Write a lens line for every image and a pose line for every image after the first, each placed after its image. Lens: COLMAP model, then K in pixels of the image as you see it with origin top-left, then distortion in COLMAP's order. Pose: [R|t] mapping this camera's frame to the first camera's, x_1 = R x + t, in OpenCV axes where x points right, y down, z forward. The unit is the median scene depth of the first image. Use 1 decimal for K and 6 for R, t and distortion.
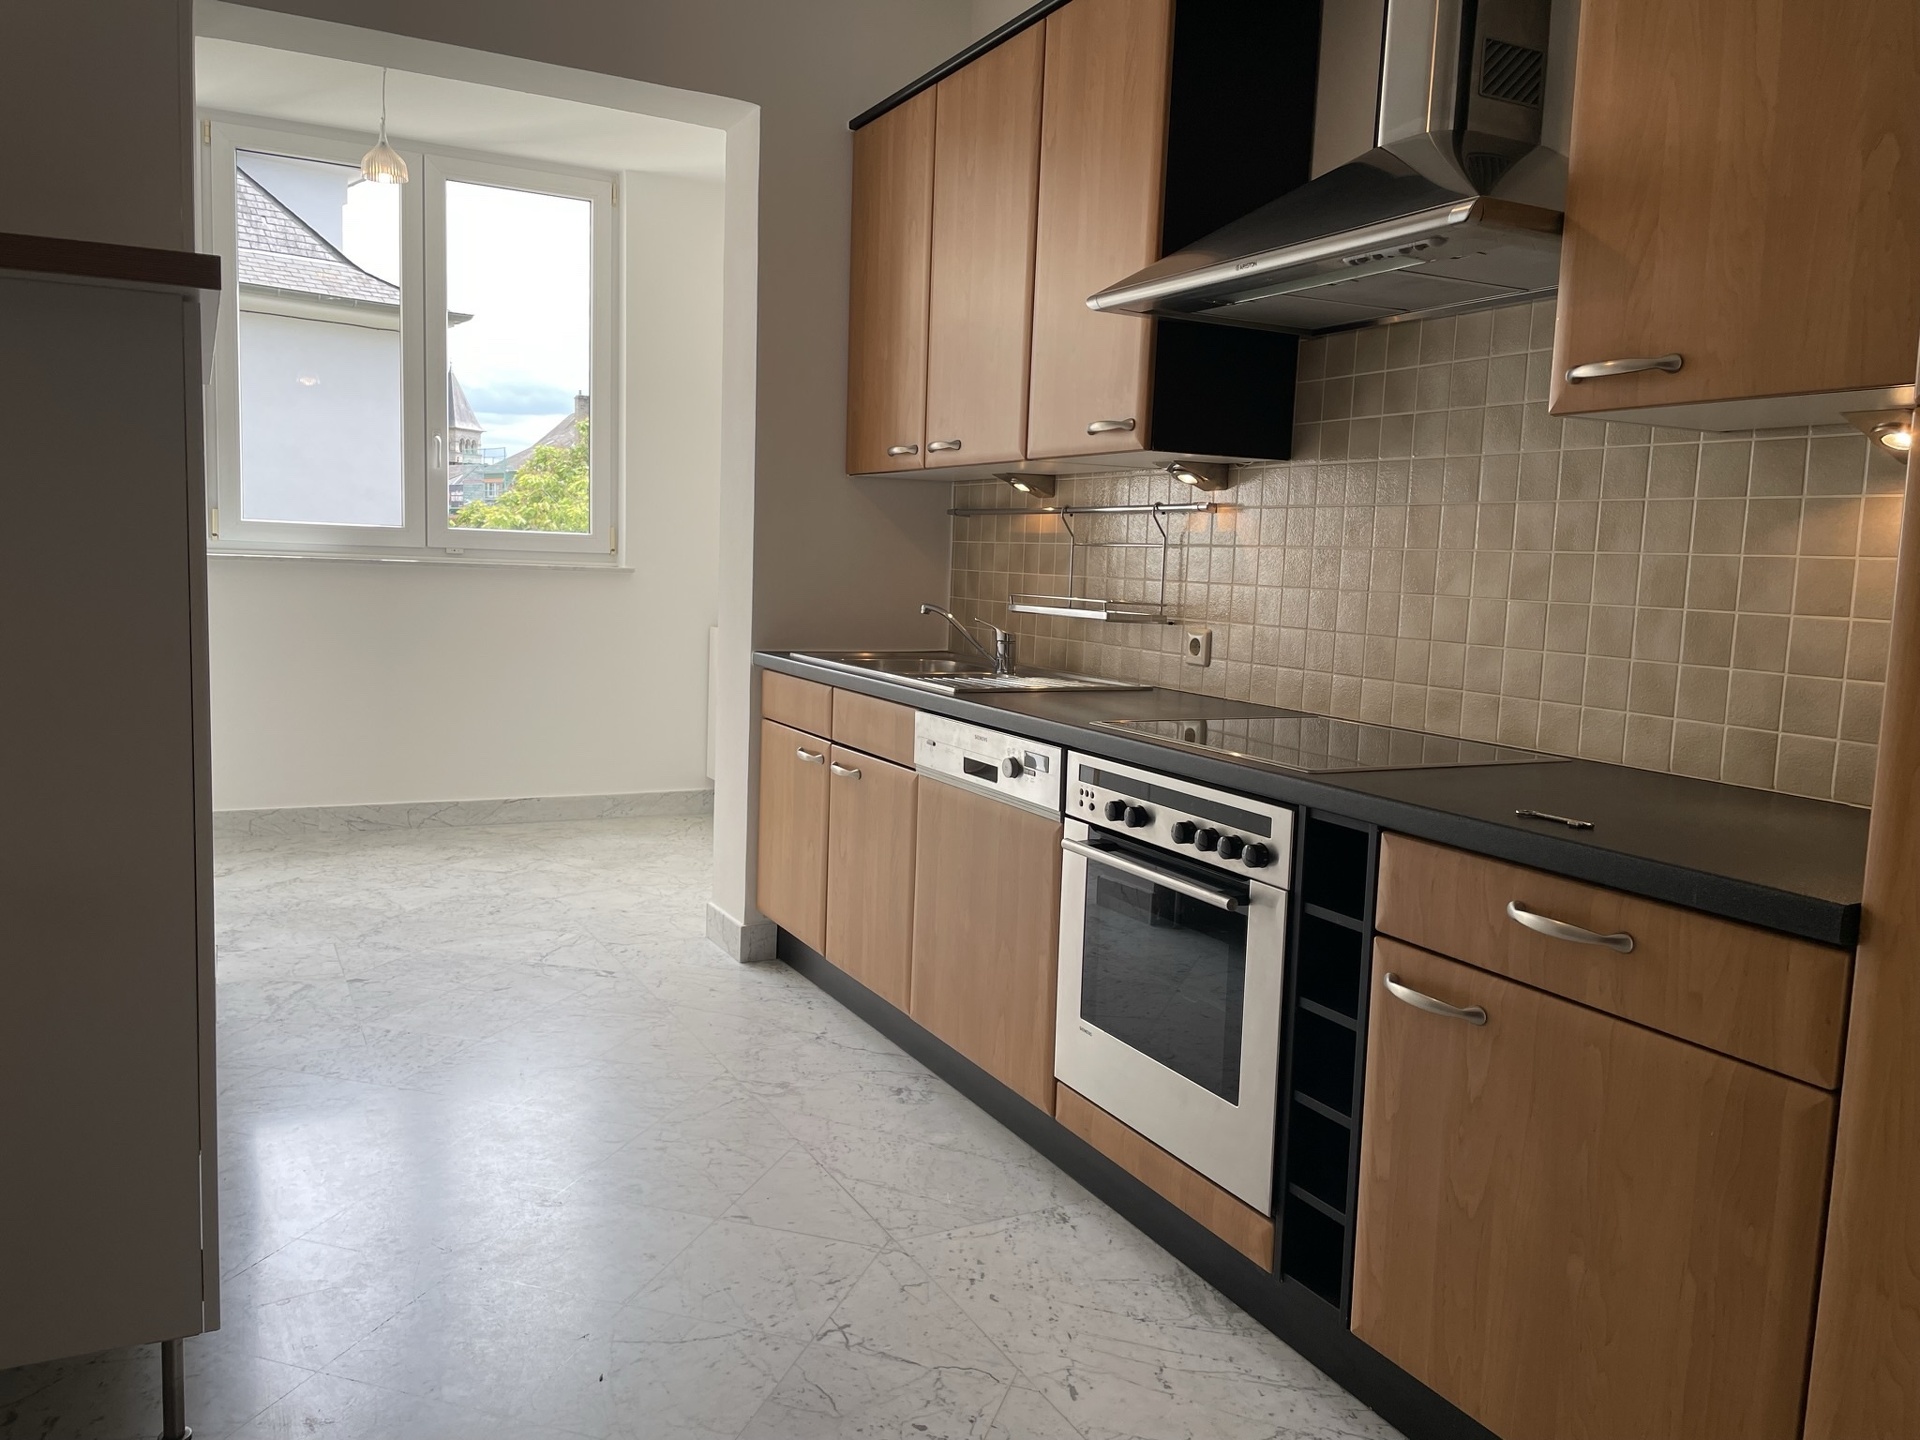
lens RADIAL K [[1444.5, 0, 955.3], [0, 1444.5, 711.1], [0, 0, 1]] dist [0.082060, -0.106906]
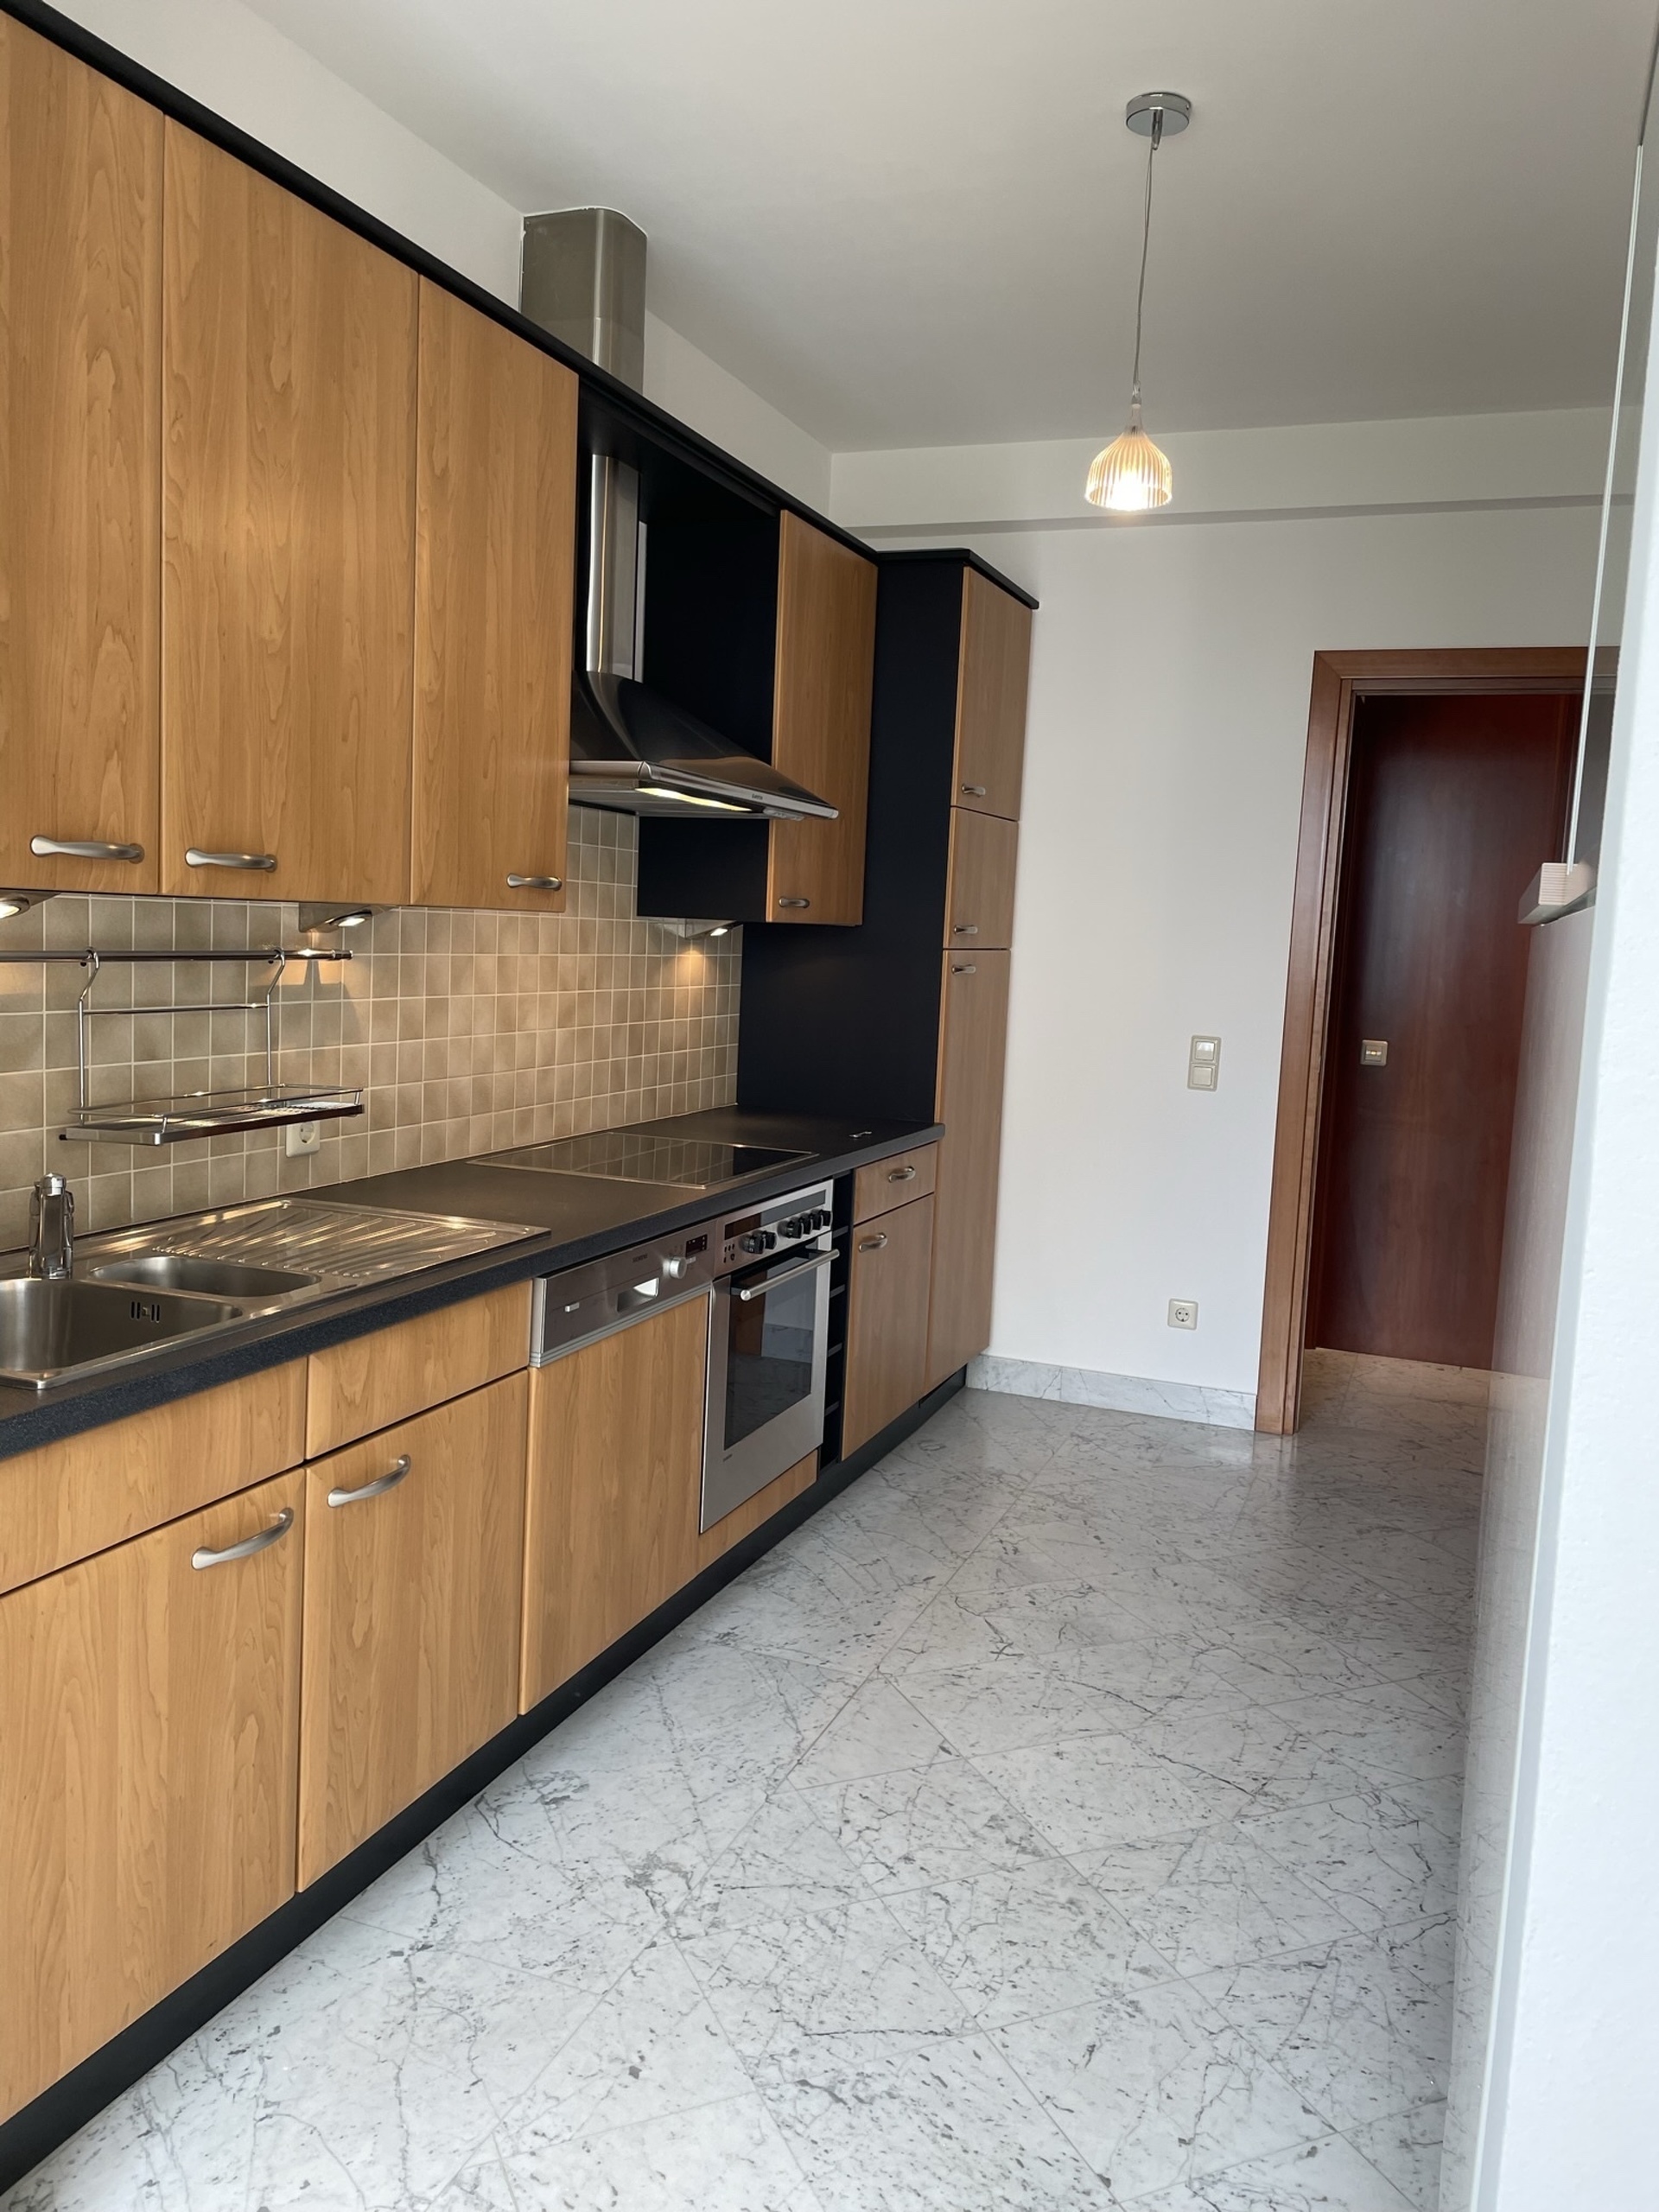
lens RADIAL K [[1664.1, 0, 847.0], [0, 1664.1, 1082.6], [0, 0, 1]] dist [0.082060, -0.106906]
pose [[-0.666933, -0.137326, 0.732353, -0.641522], [0.009216, 0.981274, 0.192395, -0.225239], [-0.745061, 0.135064, -0.653179, 1.282825]]
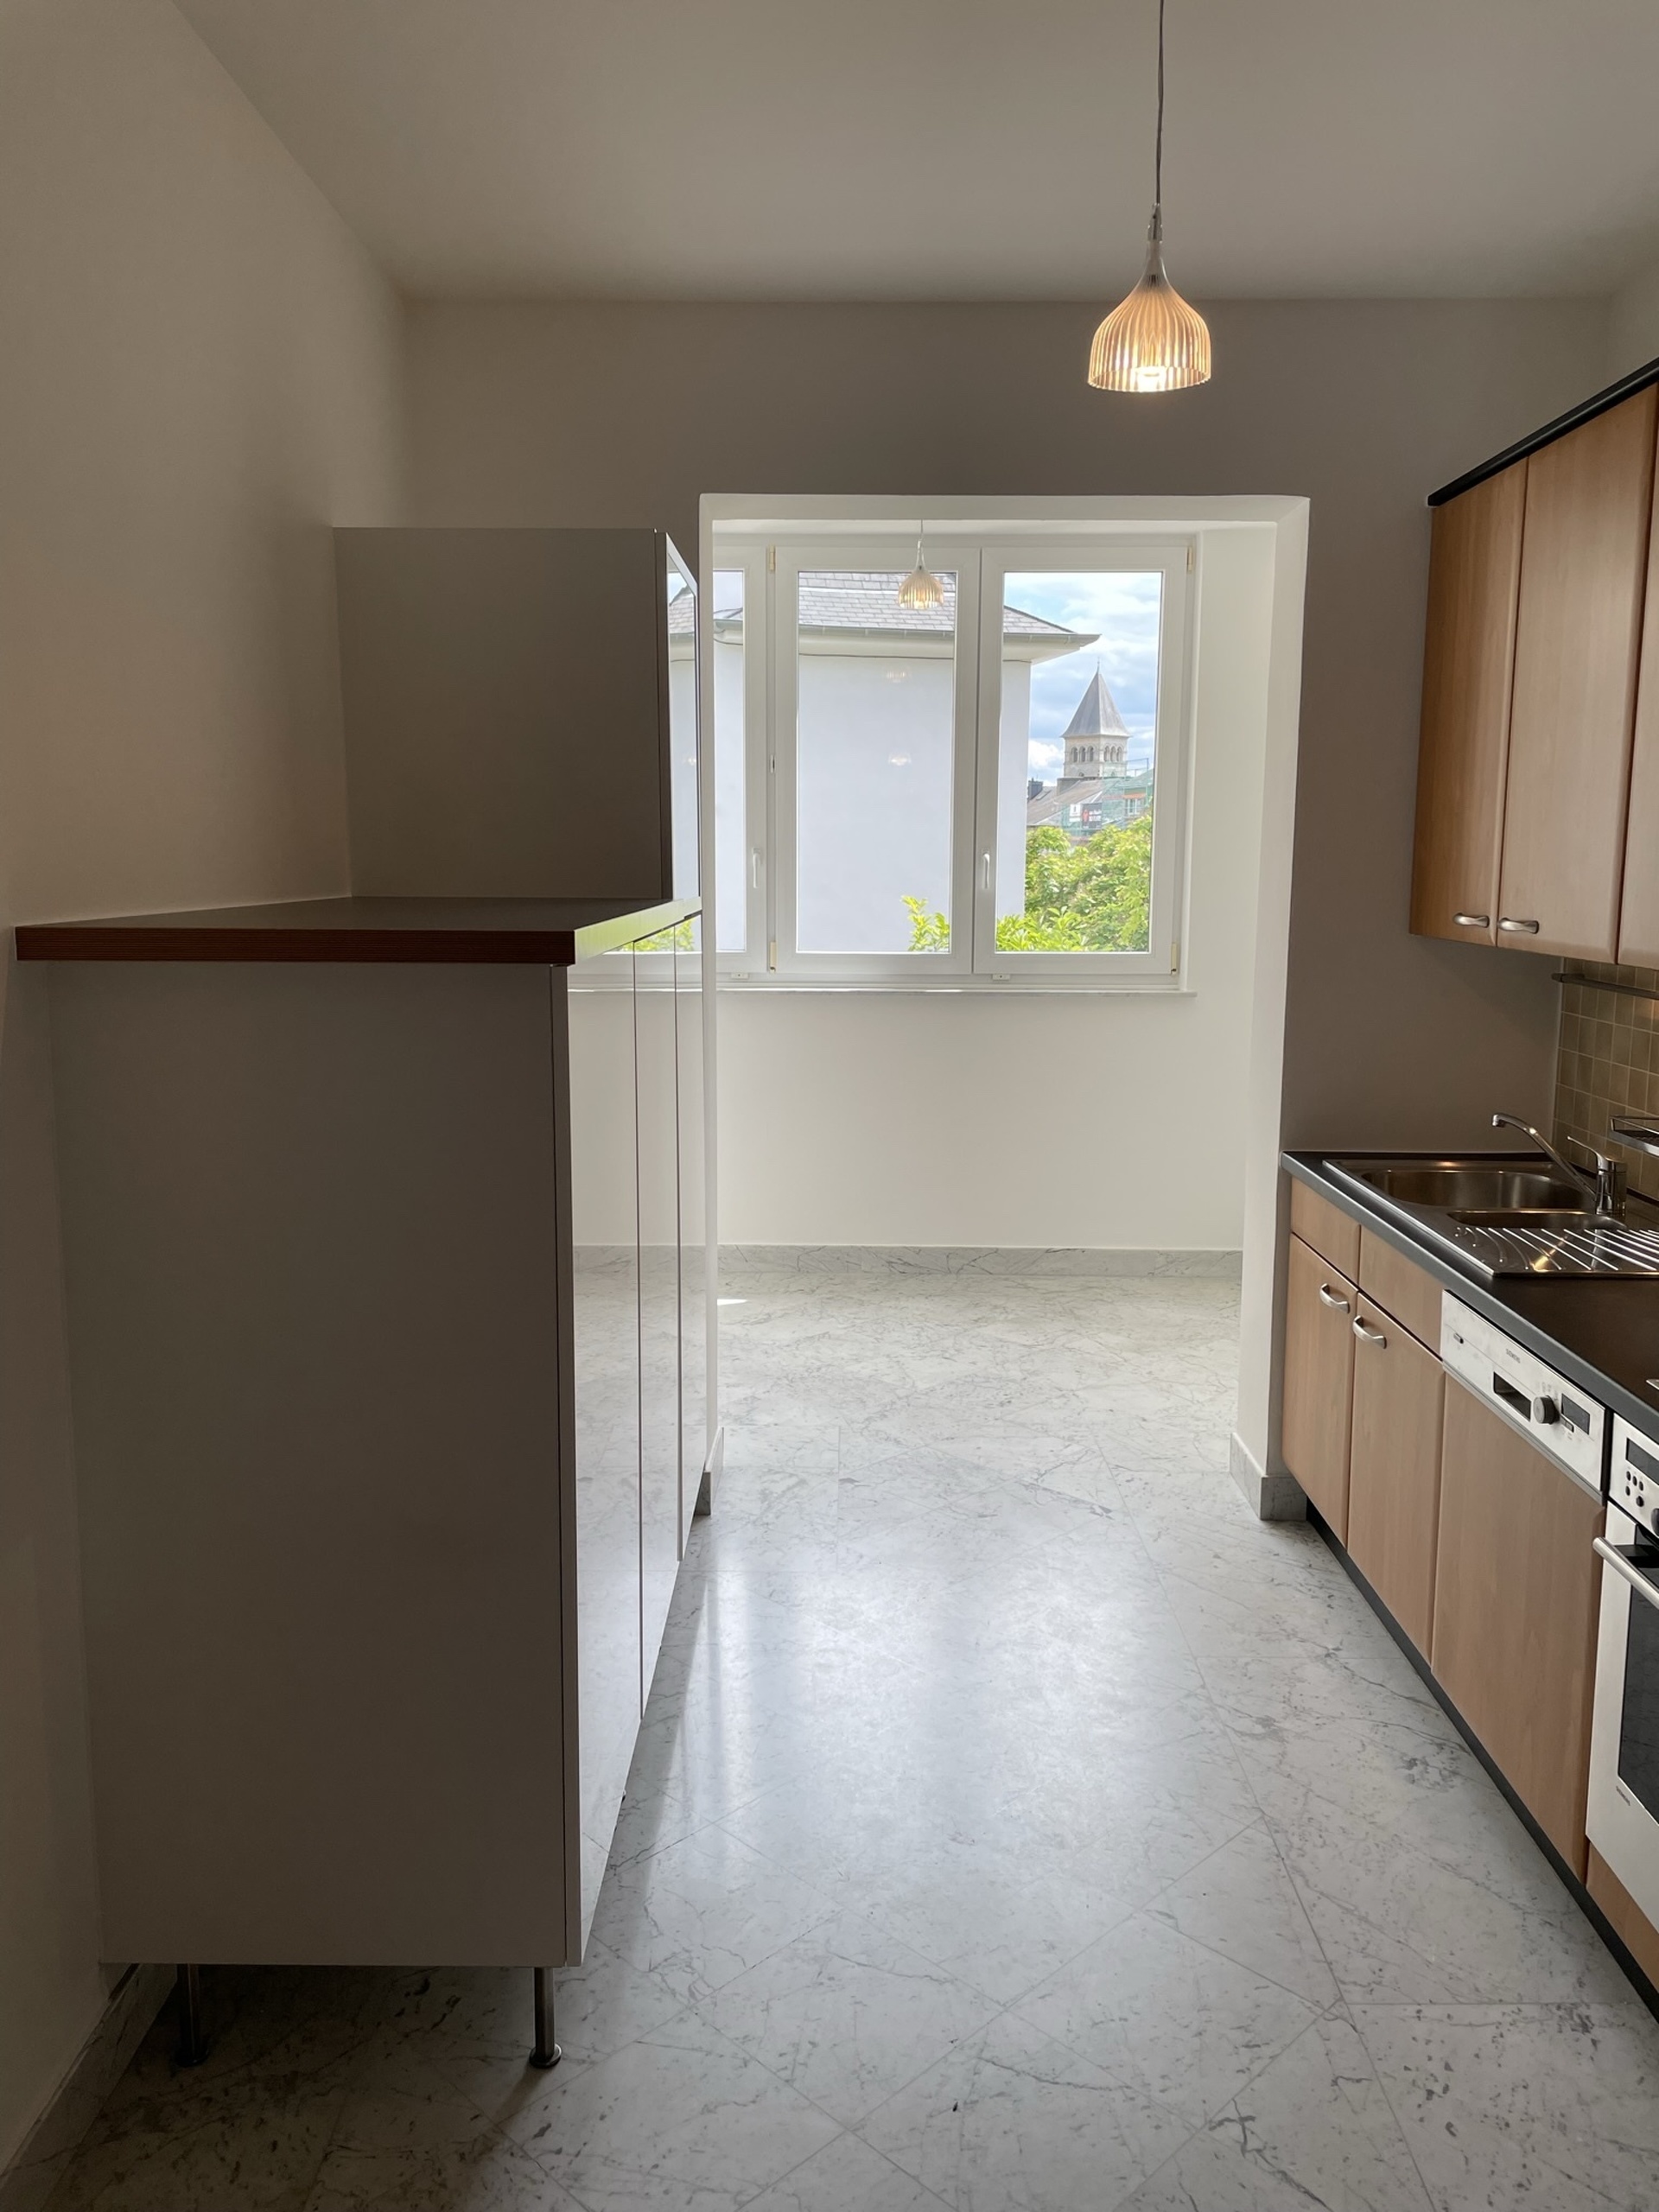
lens RADIAL K [[1664.1, 0, 829.7], [0, 1664.1, 1086.0], [0, 0, 1]] dist [0.082060, -0.106906]
pose [[0.883992, 0.033370, -0.466309, 0.090961], [-0.023172, 0.999351, 0.027588, -0.117025], [0.466927, -0.013583, 0.884192, 0.036240]]
